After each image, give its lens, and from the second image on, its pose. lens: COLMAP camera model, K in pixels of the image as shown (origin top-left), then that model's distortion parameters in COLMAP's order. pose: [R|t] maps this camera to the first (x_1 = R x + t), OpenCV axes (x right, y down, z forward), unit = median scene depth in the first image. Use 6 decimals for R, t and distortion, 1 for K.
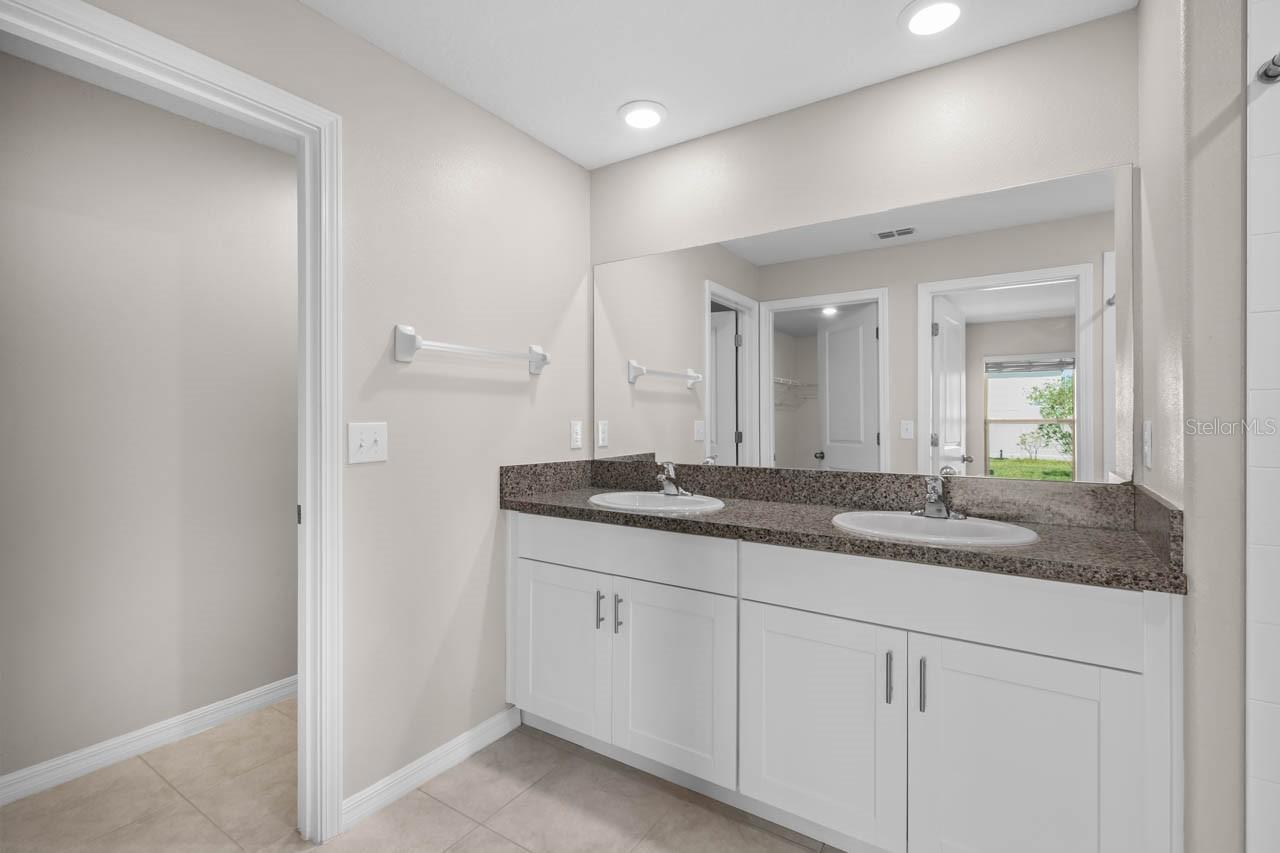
lens RADIAL K [[582.2, 0, 637.4], [0, 582.2, 421.3], [0, 0, 1]] dist [0.000209, -0.002027]
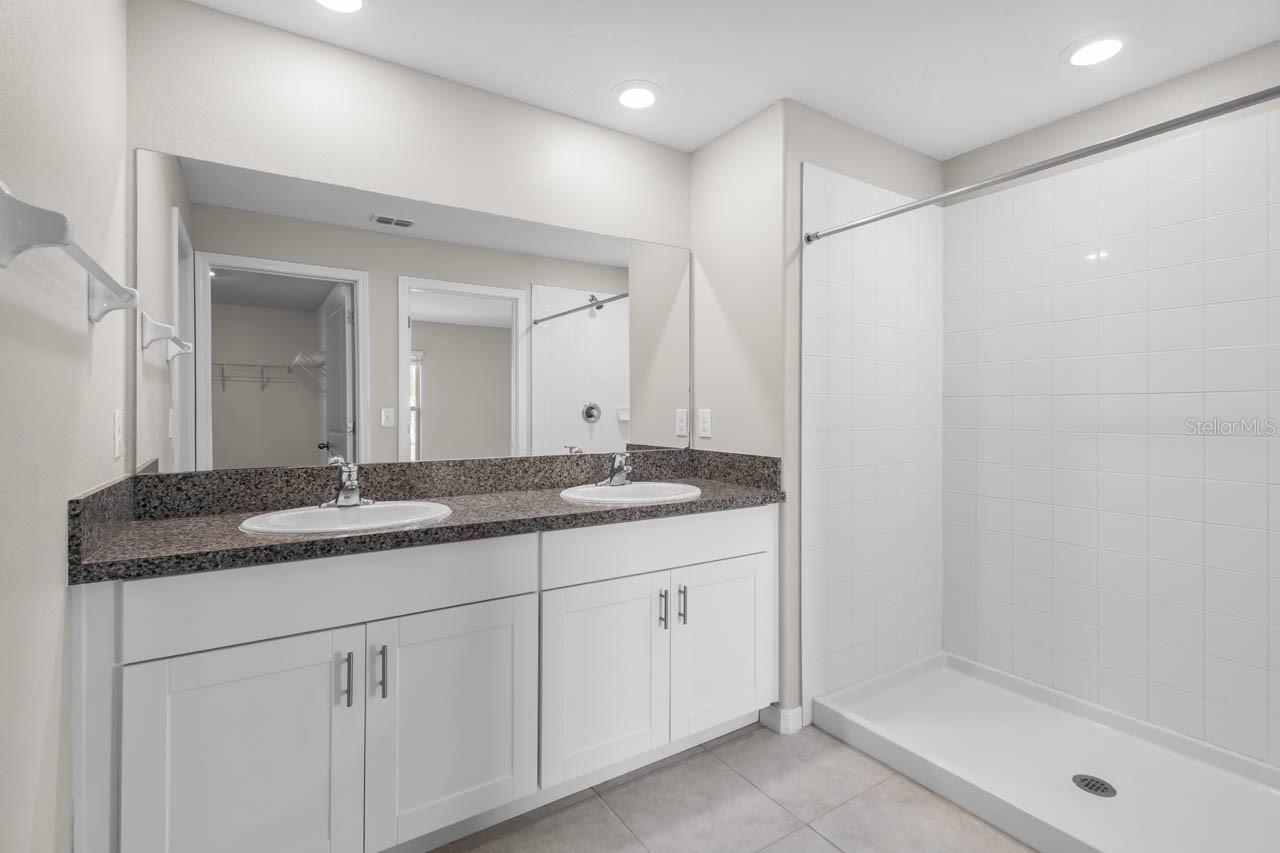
lens RADIAL K [[582.2, 0, 637.7], [0, 582.2, 420.1], [0, 0, 1]] dist [0.000209, -0.002027]
pose [[0.382993, -0.011290, 0.923682, -0.534648], [0.000222, 0.999926, 0.012130, 0.006138], [-0.923751, -0.004441, 0.382967, 0.394291]]
